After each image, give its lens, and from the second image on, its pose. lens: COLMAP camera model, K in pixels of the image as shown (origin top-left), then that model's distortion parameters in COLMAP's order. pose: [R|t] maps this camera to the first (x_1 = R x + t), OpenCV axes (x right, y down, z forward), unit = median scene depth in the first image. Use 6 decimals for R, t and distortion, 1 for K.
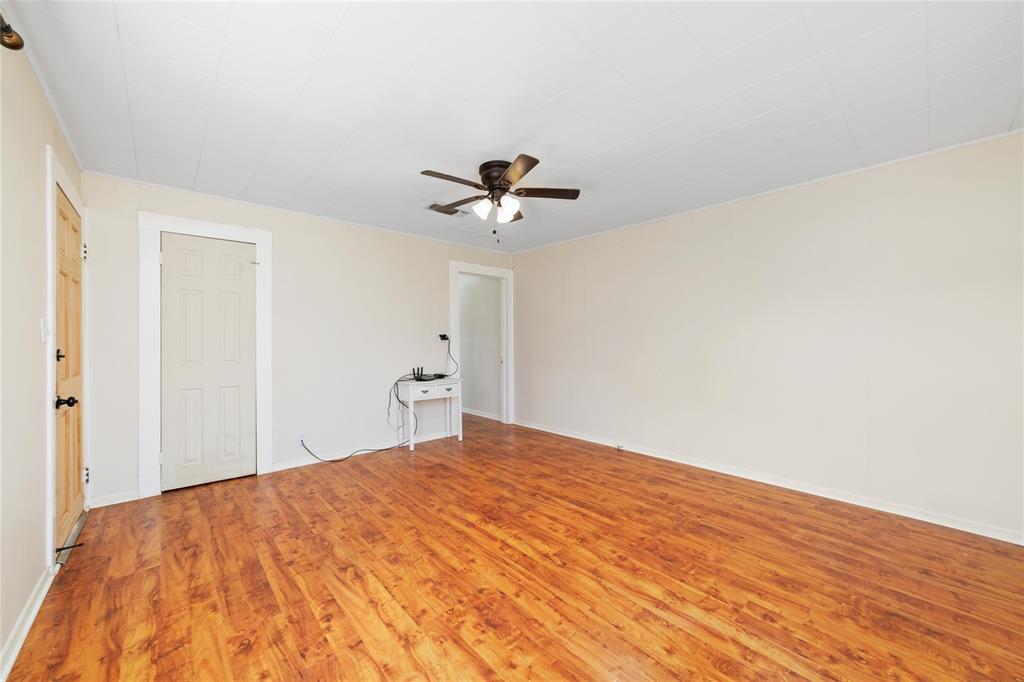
lens RADIAL K [[386.3, 0, 511.6], [0, 386.3, 340.3], [0, 0, 1]] dist [-0.005194, 0.002509]
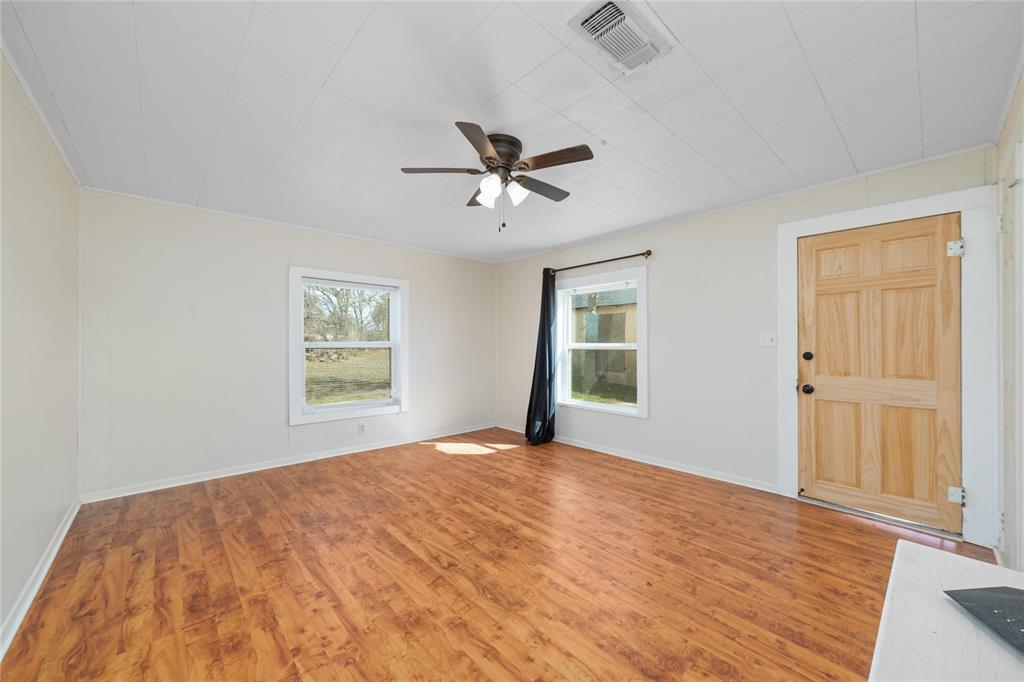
lens RADIAL K [[386.3, 0, 512.5], [0, 386.3, 343.4], [0, 0, 1]] dist [-0.005194, 0.002509]
pose [[-0.999965, 0.001763, -0.008139, -0.061252], [0.001799, 0.999988, -0.004482, -0.004493], [0.008131, -0.004496, -0.999957, 2.066694]]
